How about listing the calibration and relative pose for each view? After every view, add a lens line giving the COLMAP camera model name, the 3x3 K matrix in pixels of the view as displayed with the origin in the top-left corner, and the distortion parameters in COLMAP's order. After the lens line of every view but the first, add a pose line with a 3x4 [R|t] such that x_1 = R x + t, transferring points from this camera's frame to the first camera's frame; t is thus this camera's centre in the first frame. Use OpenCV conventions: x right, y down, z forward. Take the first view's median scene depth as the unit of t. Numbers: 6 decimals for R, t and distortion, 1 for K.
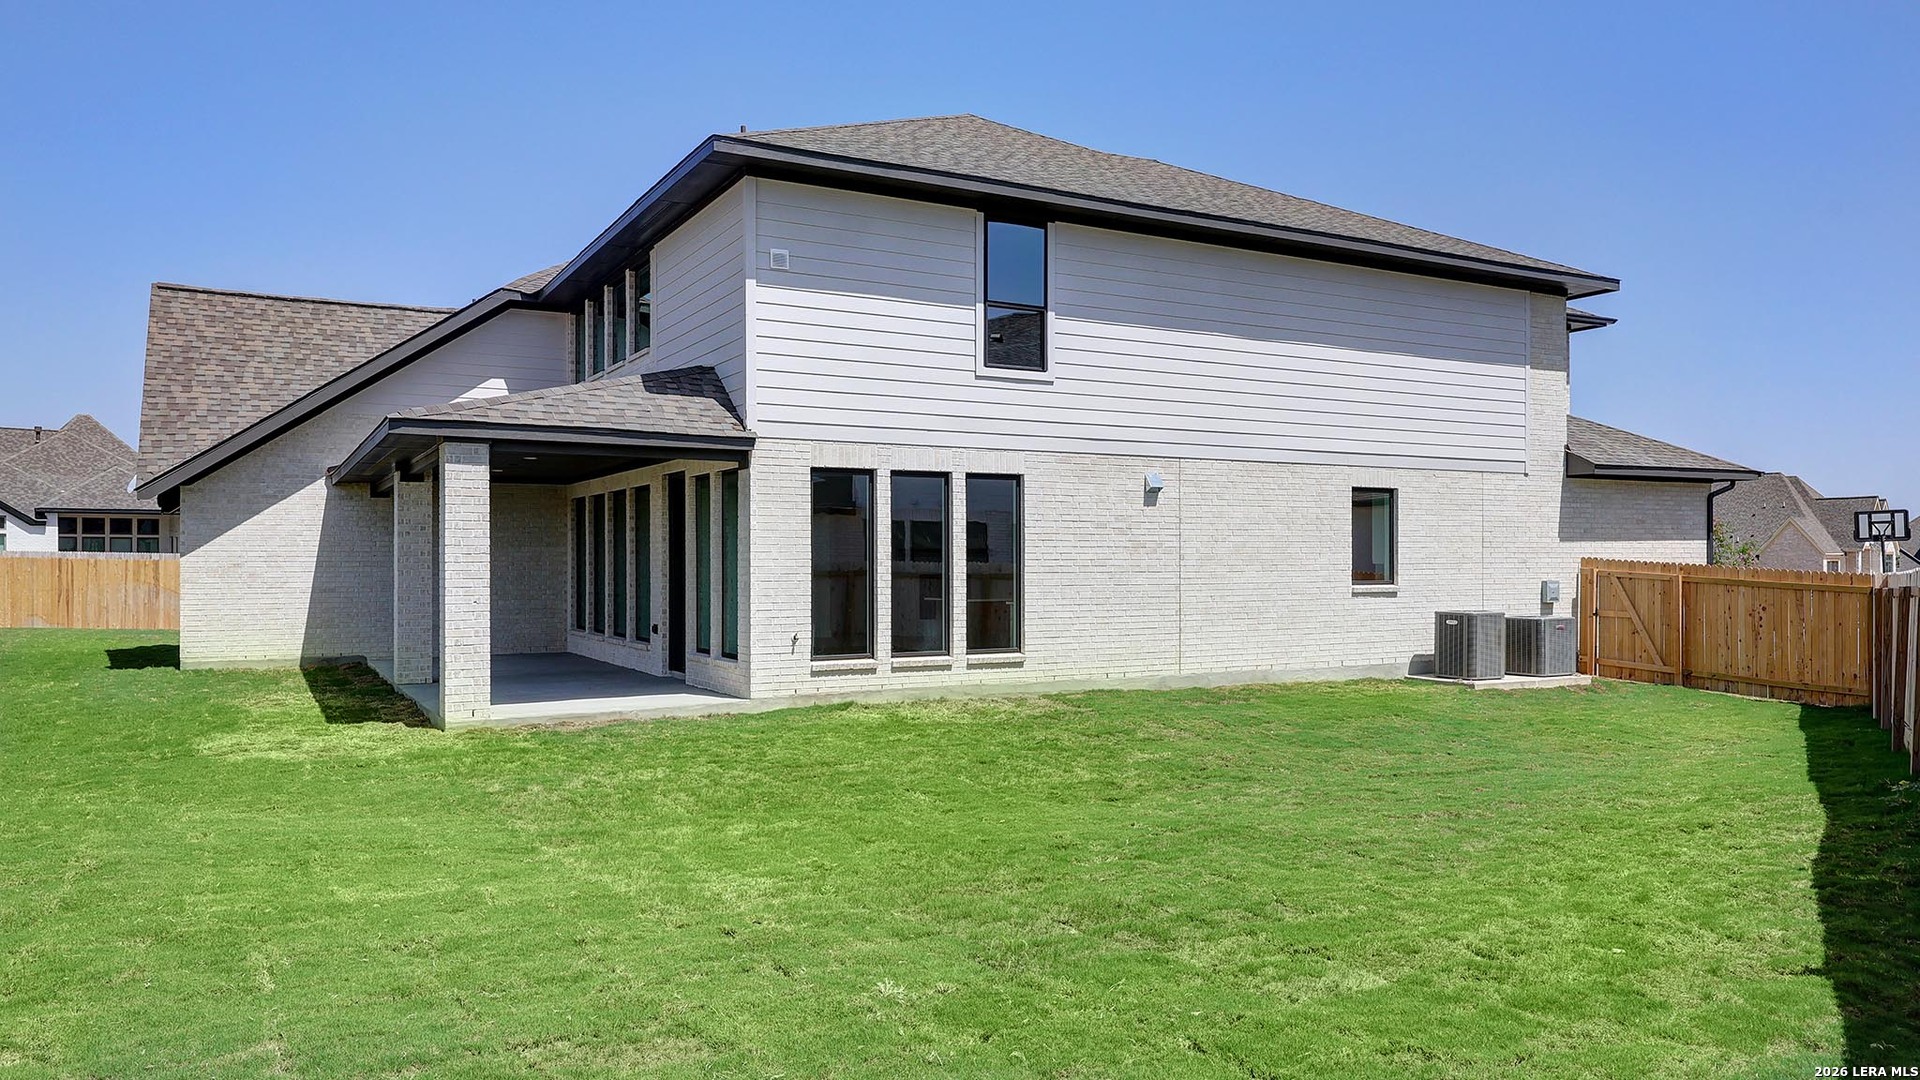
lens RADIAL K [[1296.8, 0, 952.6], [0, 1296.8, 555.7], [0, 0, 1]] dist [0.003513, 0.000530]
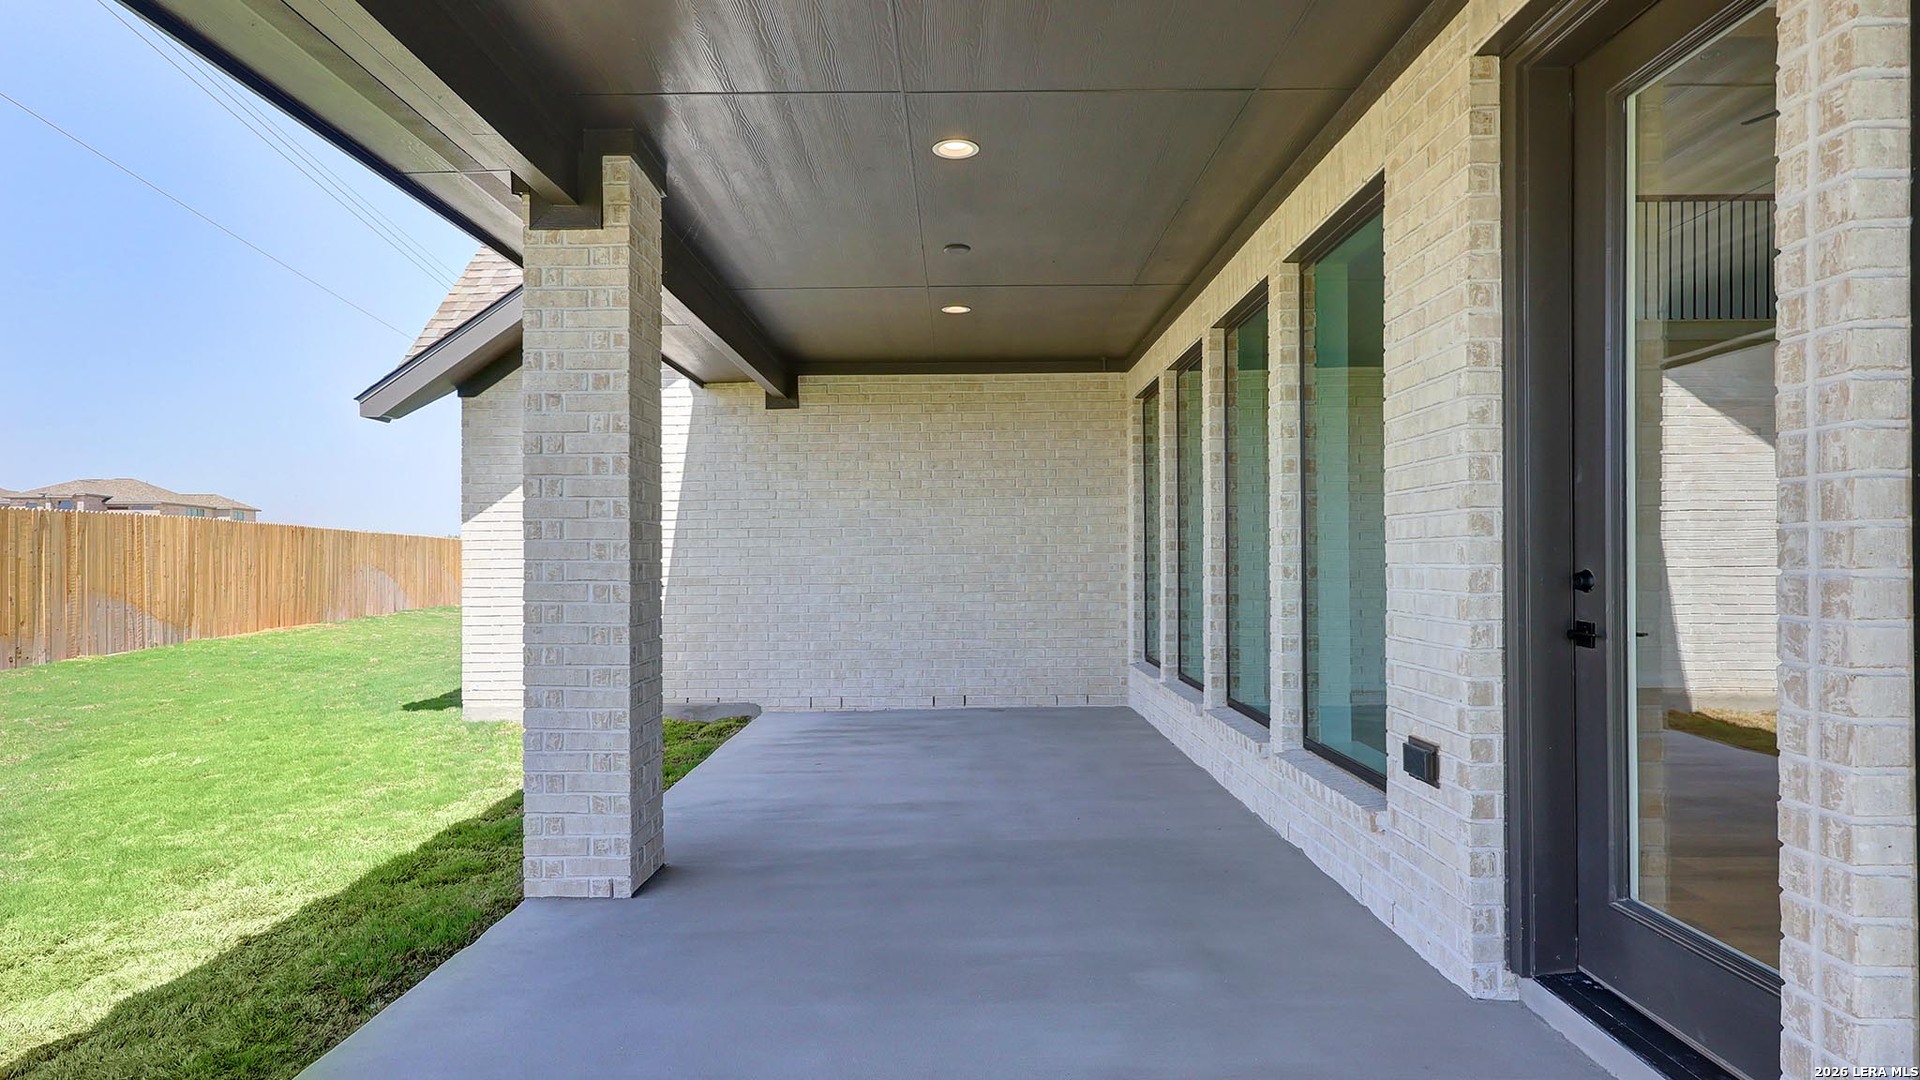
lens RADIAL K [[990.9, 0, 956.1], [0, 990.9, 551.4], [0, 0, 1]] dist [0.000328, 0.000040]
pose [[0.876721, -0.010164, -0.480892, -0.184746], [0.010723, 0.999941, -0.001586, 0.015621], [0.480879, -0.003766, 0.876779, 0.684114]]
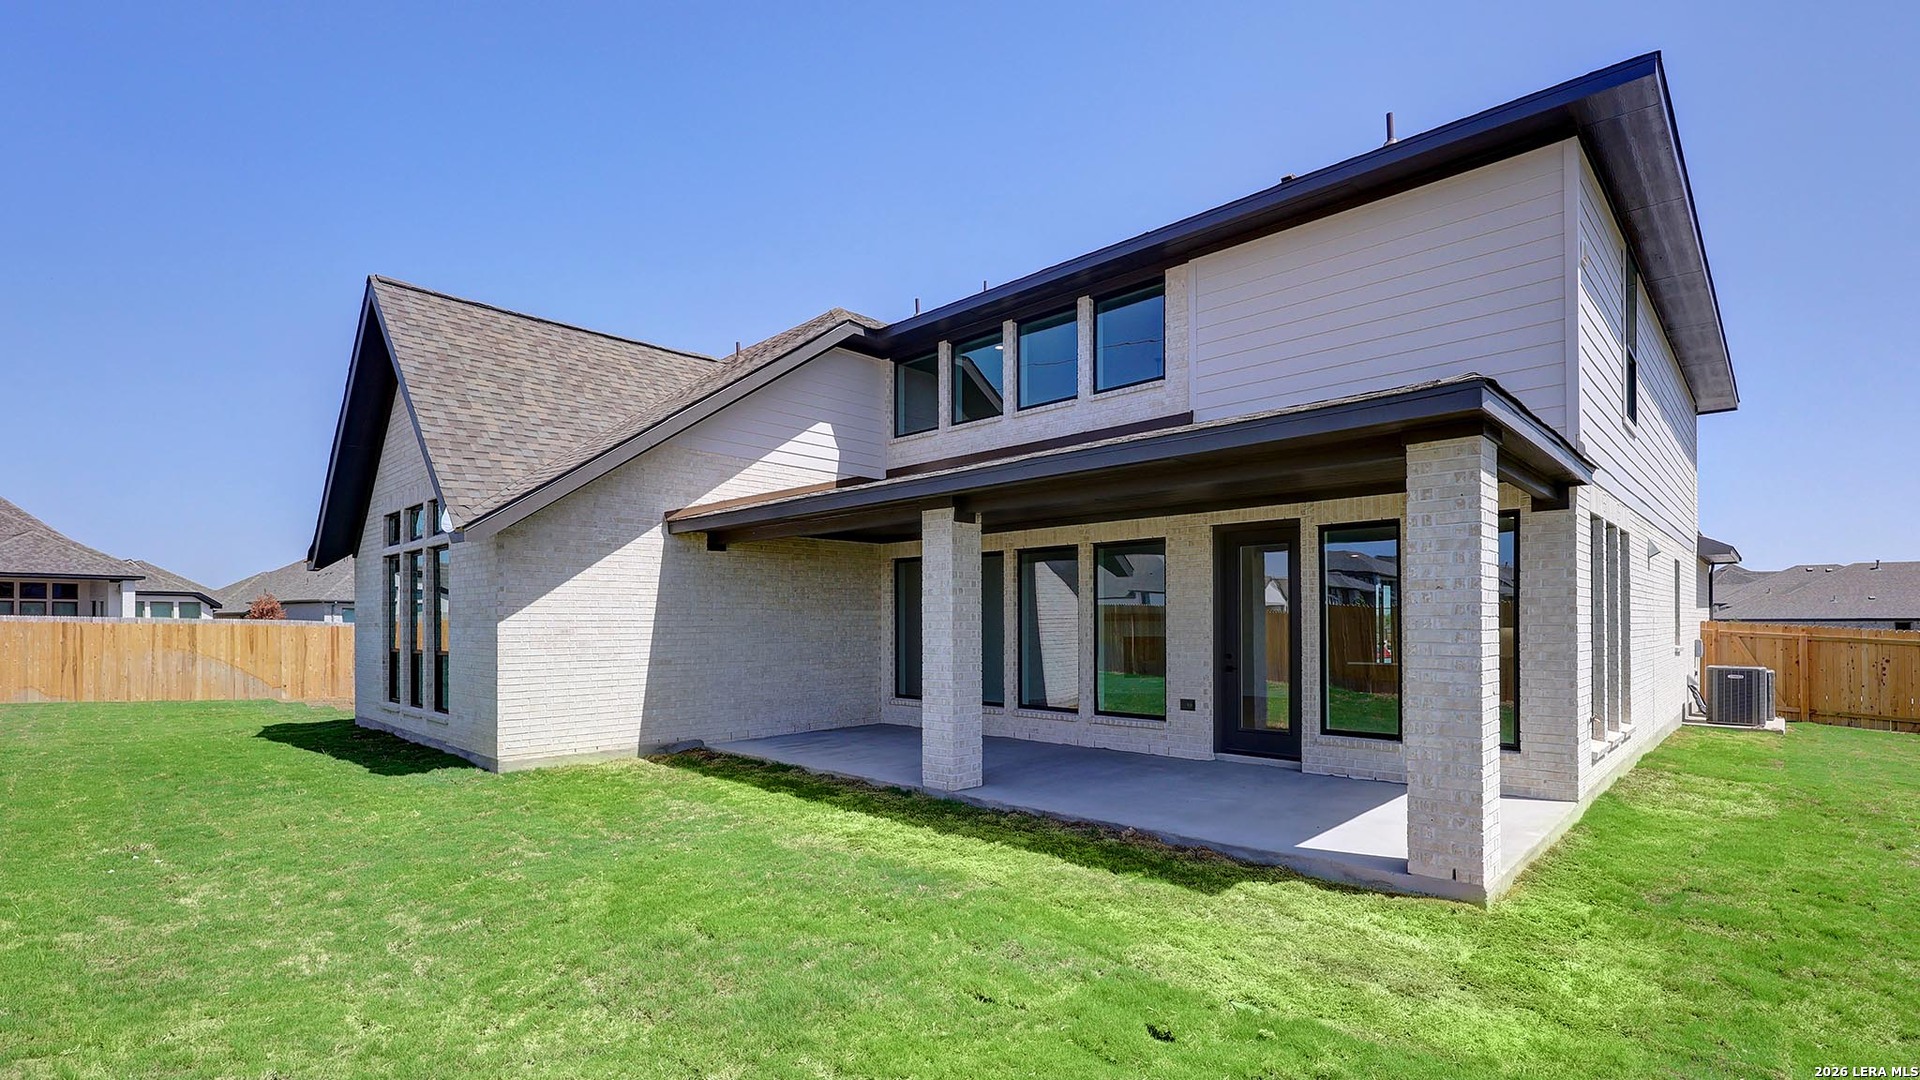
lens RADIAL K [[859.4, 0, 954.3], [0, 859.4, 616.6], [0, 0, 1]] dist [0.002643, 0.000288]
pose [[0.954729, 0.000875, 0.297476, -0.465388], [0.000117, 0.999994, -0.003315, -0.000184], [-0.297477, 0.003200, 0.954724, 0.425502]]
